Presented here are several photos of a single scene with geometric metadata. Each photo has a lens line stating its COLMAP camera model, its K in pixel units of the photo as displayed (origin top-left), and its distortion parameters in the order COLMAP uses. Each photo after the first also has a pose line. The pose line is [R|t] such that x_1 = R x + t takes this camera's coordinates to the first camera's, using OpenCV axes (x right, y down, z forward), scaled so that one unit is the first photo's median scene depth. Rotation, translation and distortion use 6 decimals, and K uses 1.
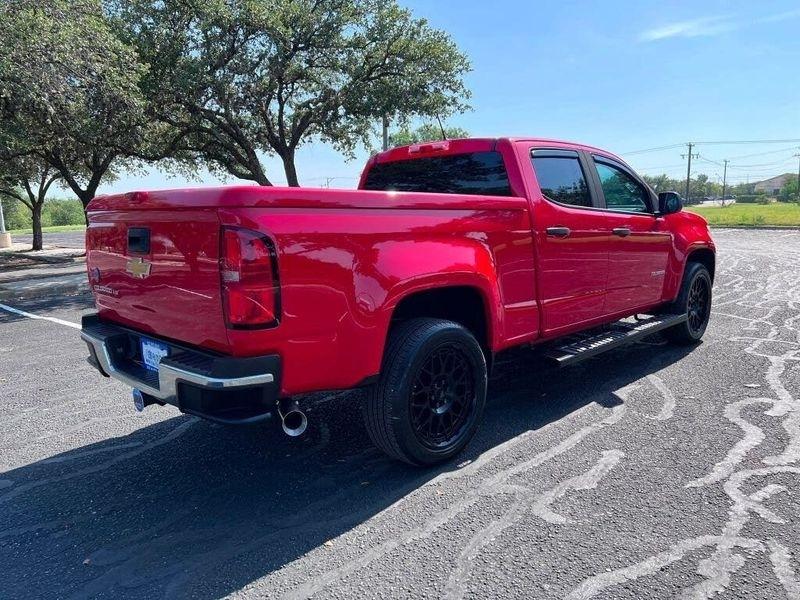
lens RADIAL K [[604.6, 0, 398.9], [0, 604.6, 296.6], [0, 0, 1]] dist [0.045459, -0.048434]
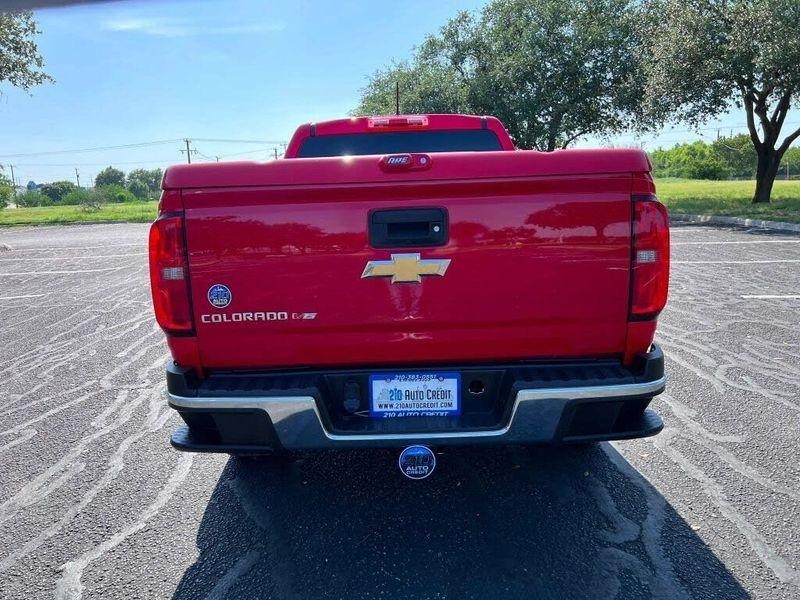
lens RADIAL K [[604.6, 0, 396.3], [0, 604.6, 297.8], [0, 0, 1]] dist [0.045459, -0.048434]
pose [[0.705391, -0.128879, 0.697004, -0.089662], [0.121362, 0.990770, 0.060375, -0.005641], [-0.698352, 0.042001, 0.714521, 0.052562]]
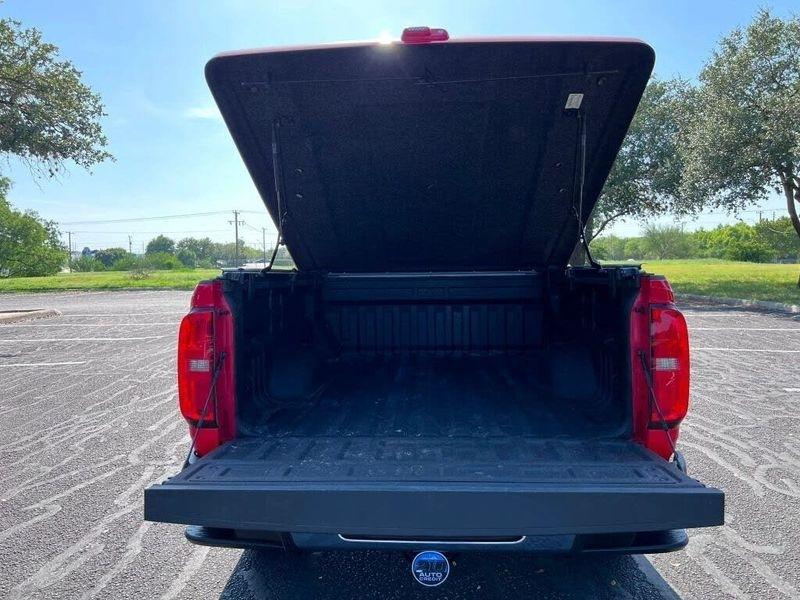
lens RADIAL K [[604.6, 0, 405.3], [0, 604.6, 298.8], [0, 0, 1]] dist [0.045459, -0.048434]
pose [[0.740223, -0.027586, 0.671795, -0.088846], [0.091634, 0.993974, -0.060151, -0.008527], [-0.666088, 0.106085, 0.738291, 0.049913]]
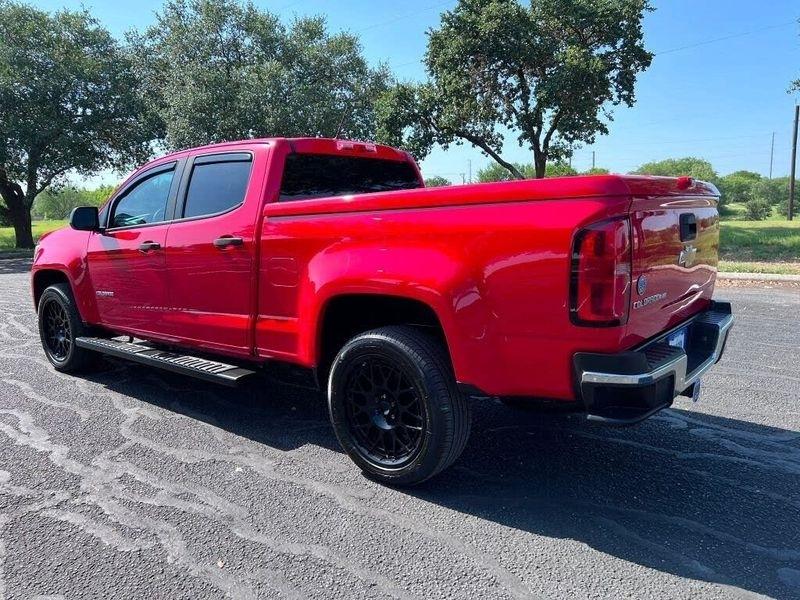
lens RADIAL K [[604.6, 0, 396.6], [0, 604.6, 299.8], [0, 0, 1]] dist [0.045459, -0.048434]
pose [[-0.102149, -0.117166, 0.987845, -0.133556], [0.166596, 0.977000, 0.133106, -0.018415], [-0.980720, 0.178168, -0.080280, 0.153278]]
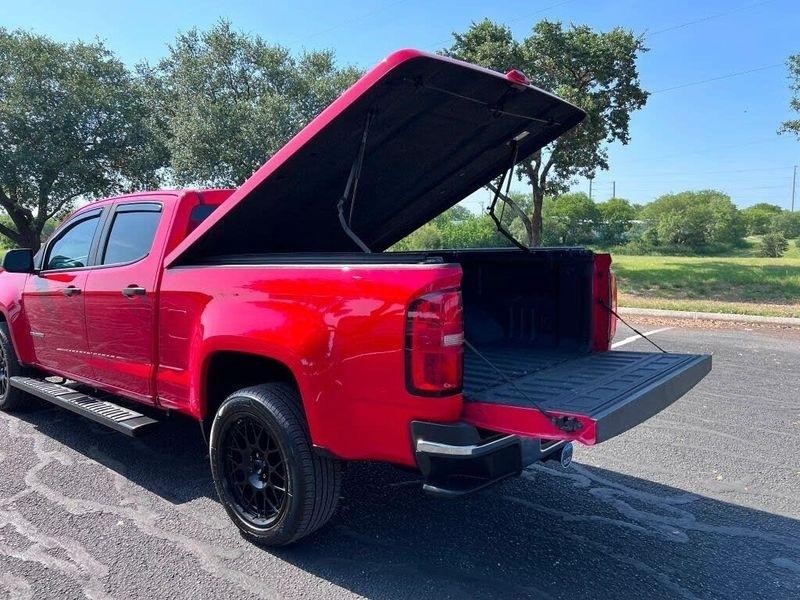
lens RADIAL K [[604.6, 0, 406.6], [0, 604.6, 303.1], [0, 0, 1]] dist [0.045459, -0.048434]
pose [[-0.083703, -0.081883, 0.993121, -0.135864], [0.150862, 0.984090, 0.093853, -0.020103], [-0.985005, 0.157680, -0.070018, 0.128851]]
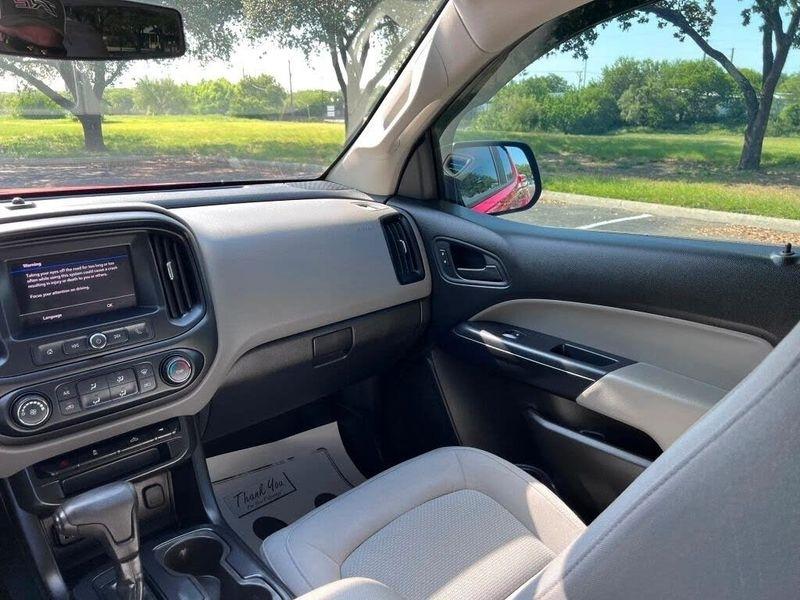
lens RADIAL K [[604.6, 0, 404.5], [0, 604.6, 298.4], [0, 0, 1]] dist [0.045459, -0.048434]
pose [[0.042625, -0.268074, 0.962455, 0.024454], [0.139039, 0.955548, 0.259993, -0.030179], [-0.989369, 0.122736, 0.078003, 0.172889]]
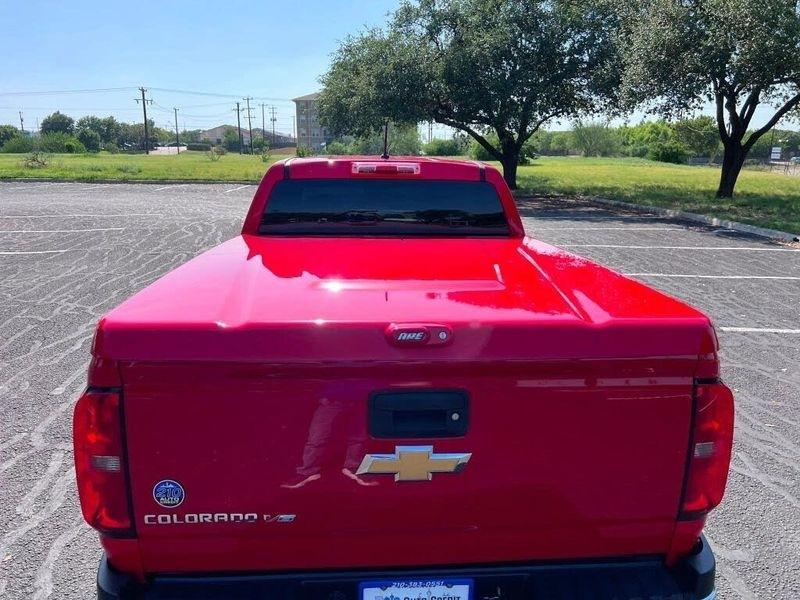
lens RADIAL K [[604.6, 0, 408.5], [0, 604.6, 298.1], [0, 0, 1]] dist [0.045459, -0.048434]
pose [[0.650805, -0.149319, 0.744417, -0.079289], [0.079348, 0.988477, 0.128904, -0.025561], [-0.755087, -0.024824, 0.655155, 0.065577]]
